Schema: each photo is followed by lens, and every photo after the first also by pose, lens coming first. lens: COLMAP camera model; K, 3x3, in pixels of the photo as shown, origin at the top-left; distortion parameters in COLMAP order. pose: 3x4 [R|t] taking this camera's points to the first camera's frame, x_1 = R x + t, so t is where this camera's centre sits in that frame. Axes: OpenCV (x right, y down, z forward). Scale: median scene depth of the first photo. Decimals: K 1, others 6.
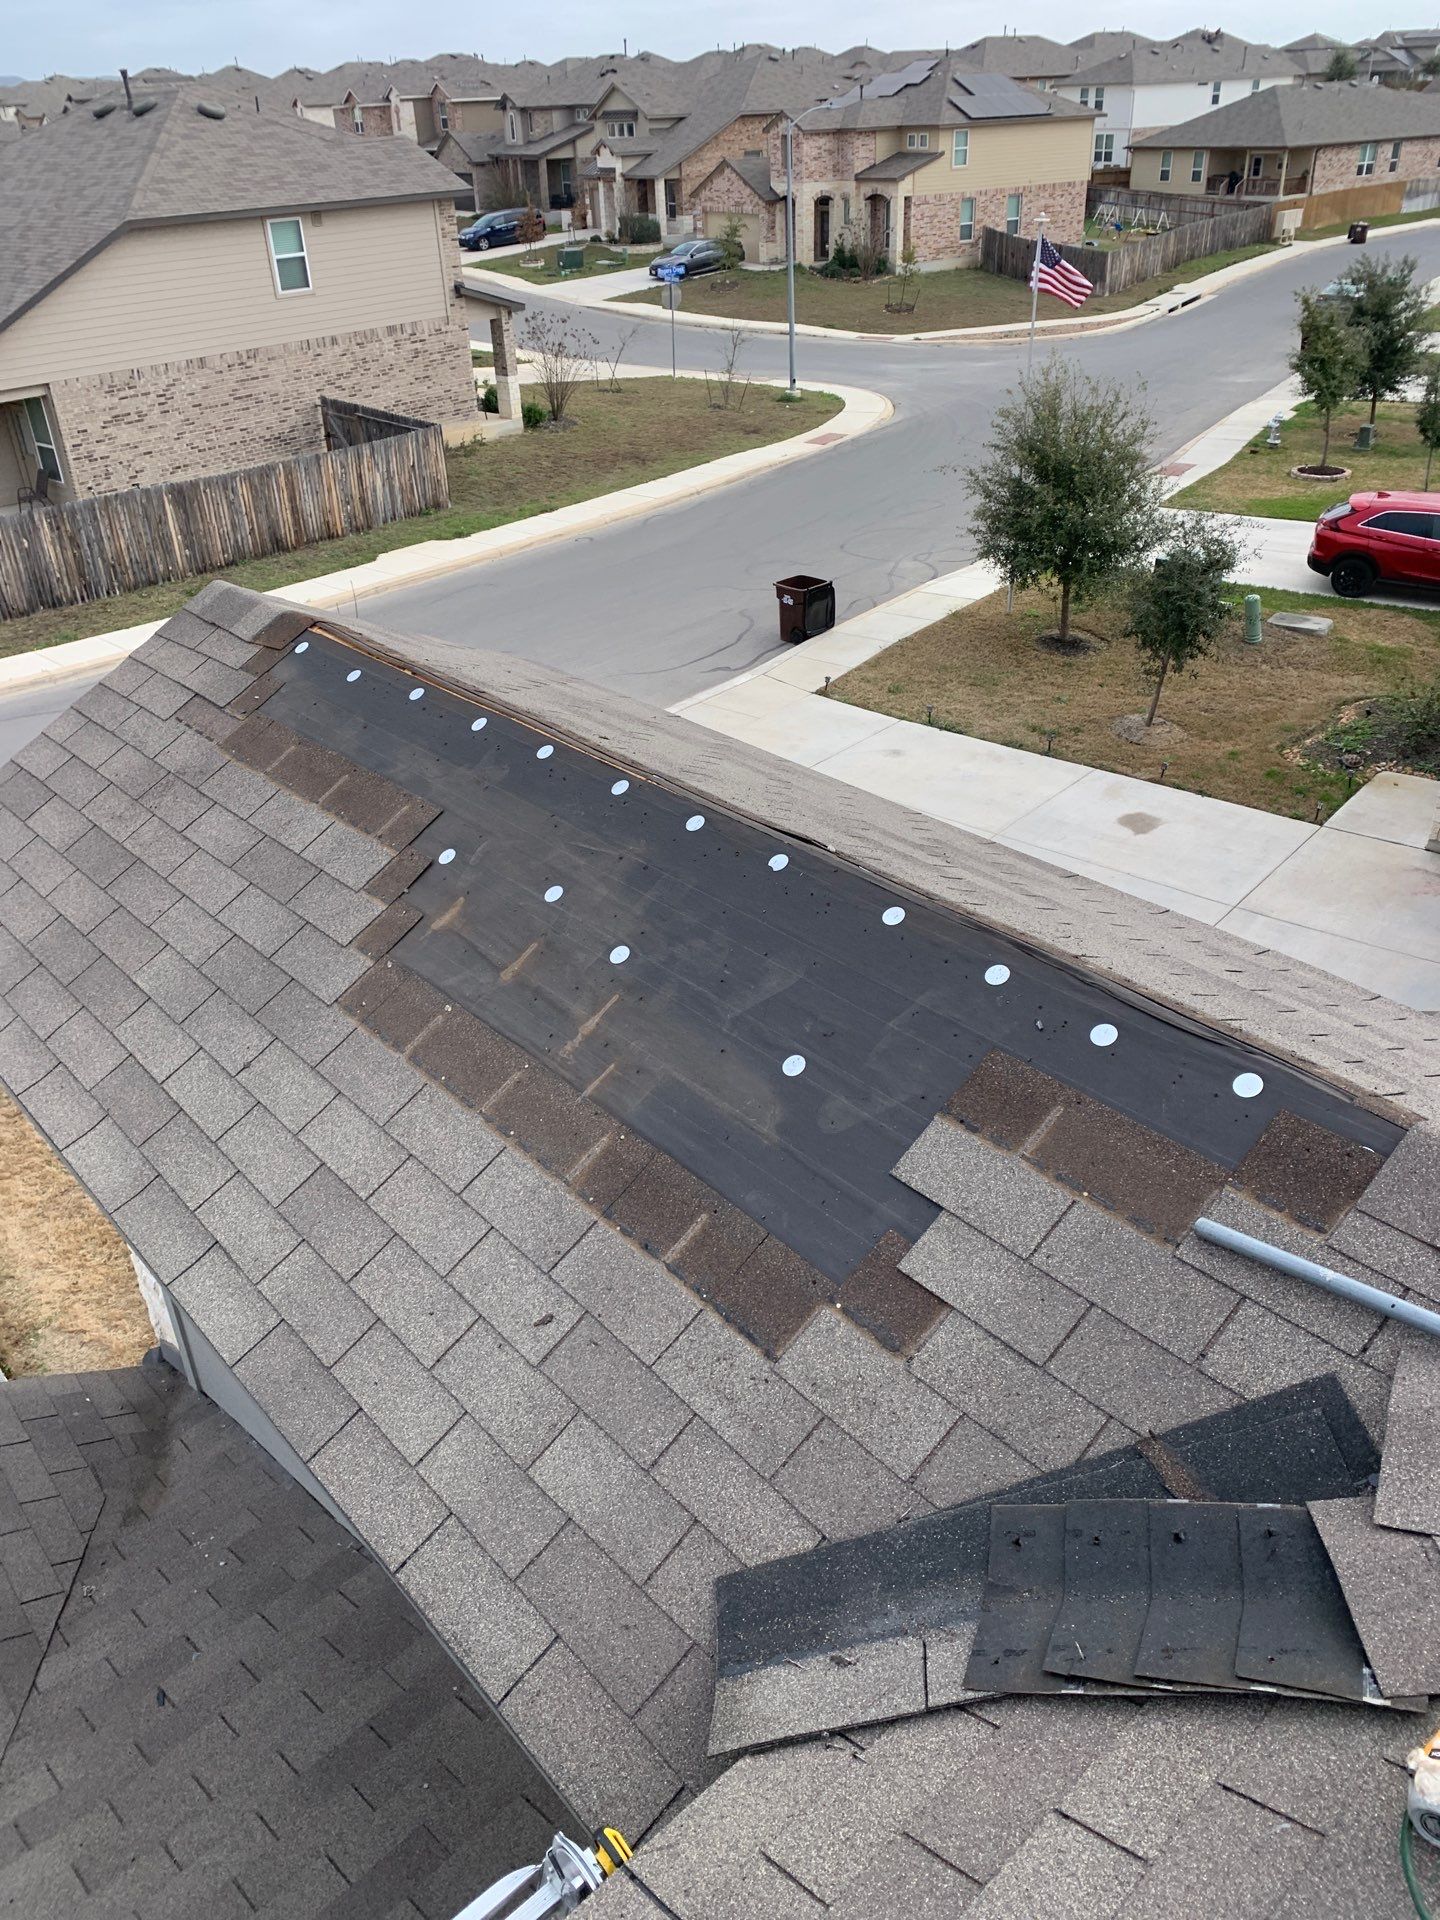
lens RADIAL K [[1474.9, 0, 720.2], [0, 1474.9, 939.8], [0, 0, 1]] dist [0.013773, -0.016007]
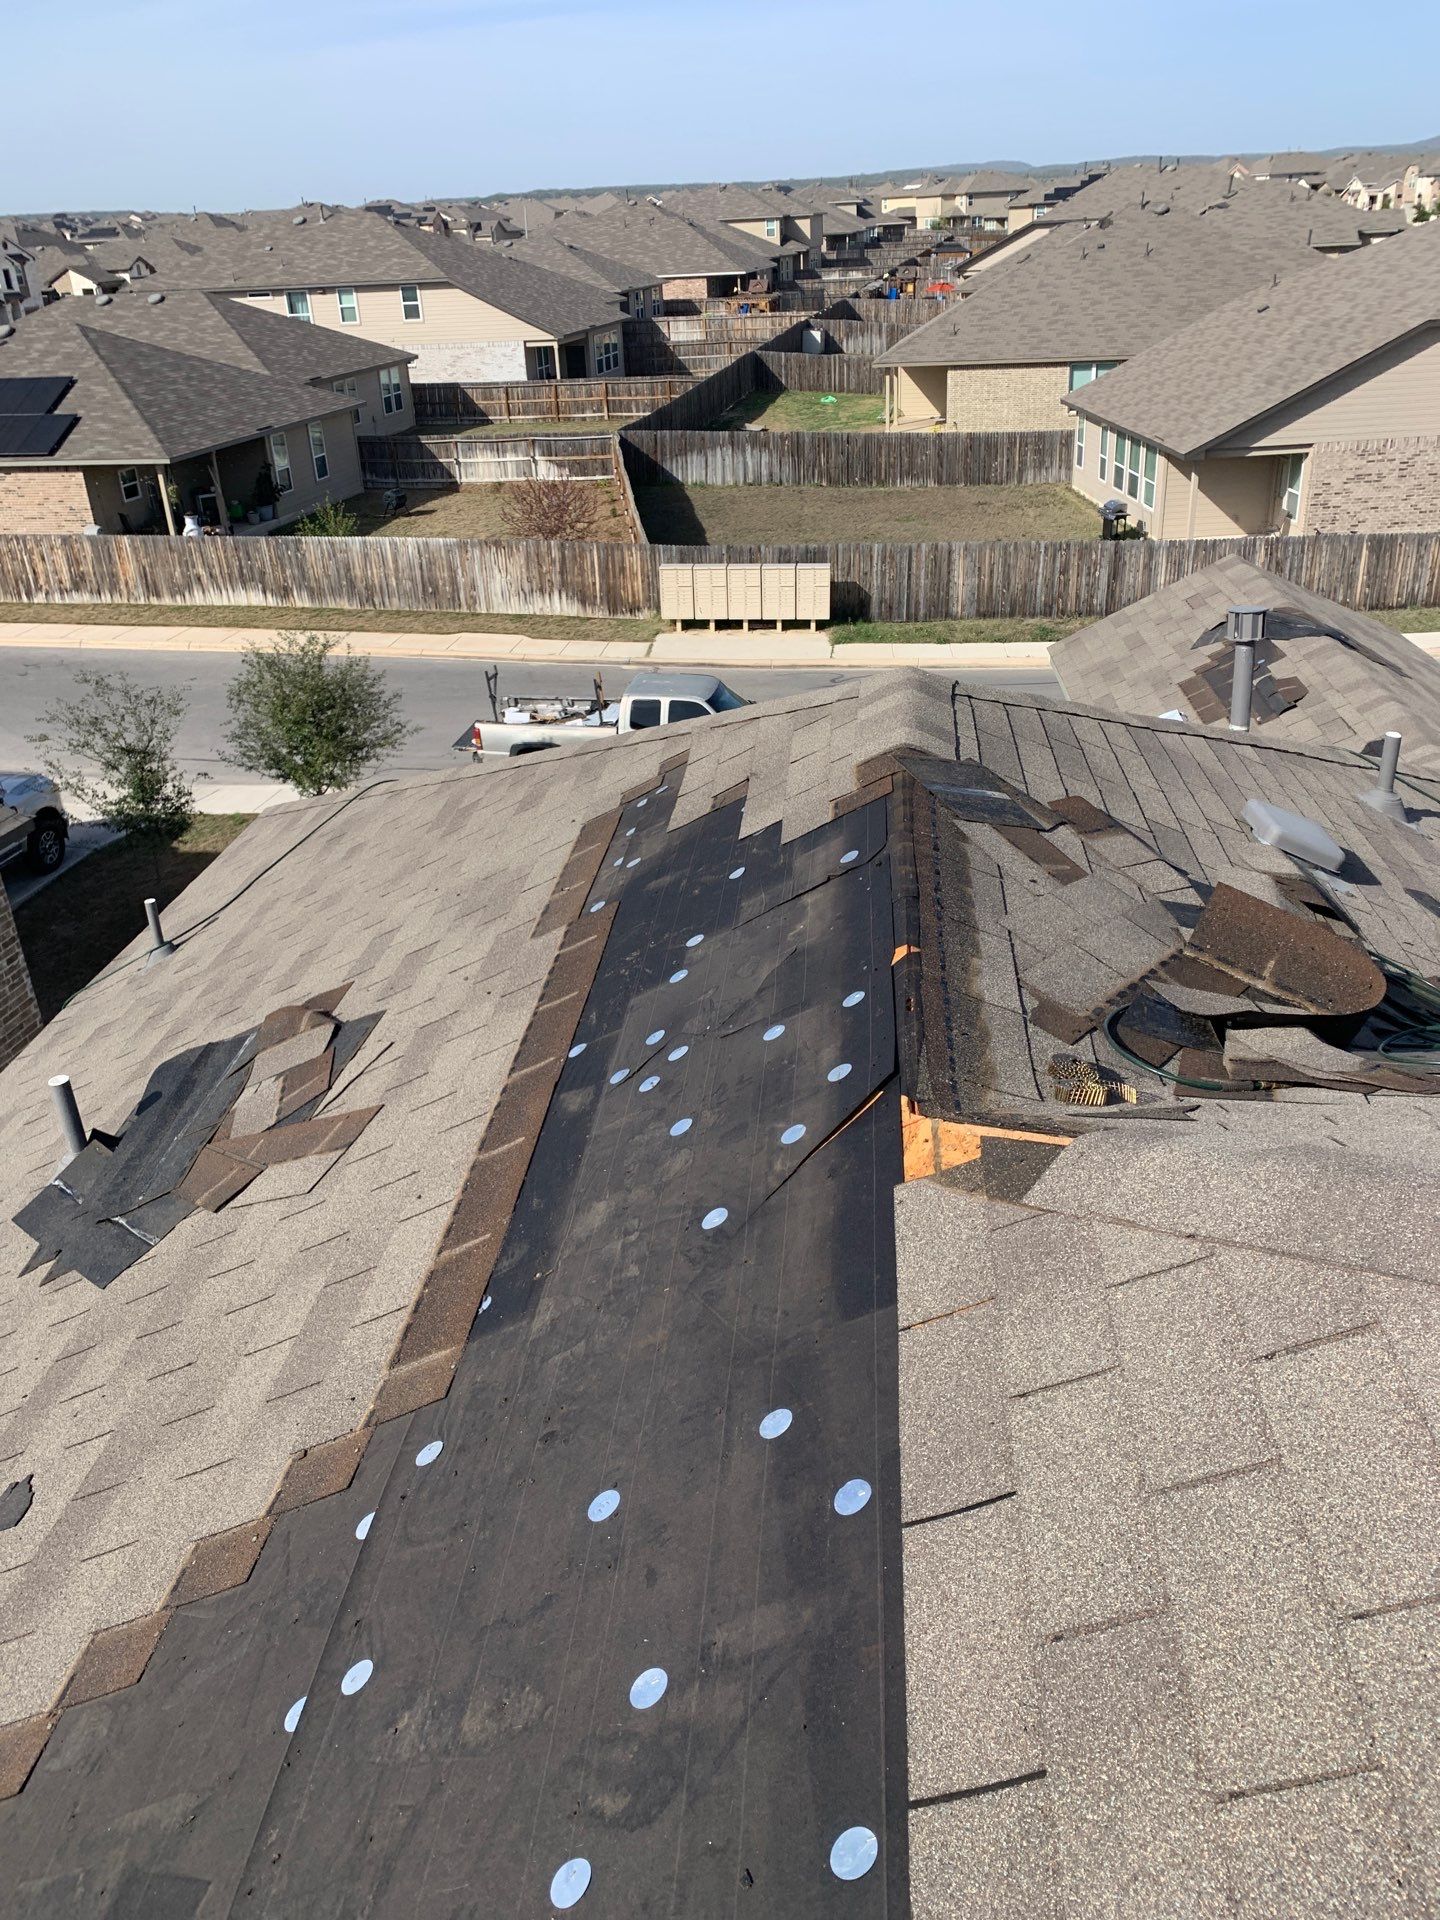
lens RADIAL K [[1474.9, 0, 698.7], [0, 1474.9, 931.9], [0, 0, 1]] dist [0.013773, -0.016007]
pose [[0.684664, 0.319788, -0.654959, 0.811198], [-0.342263, 0.934432, 0.098456, 0.374089], [0.643499, 0.156759, 0.749223, -1.200400]]
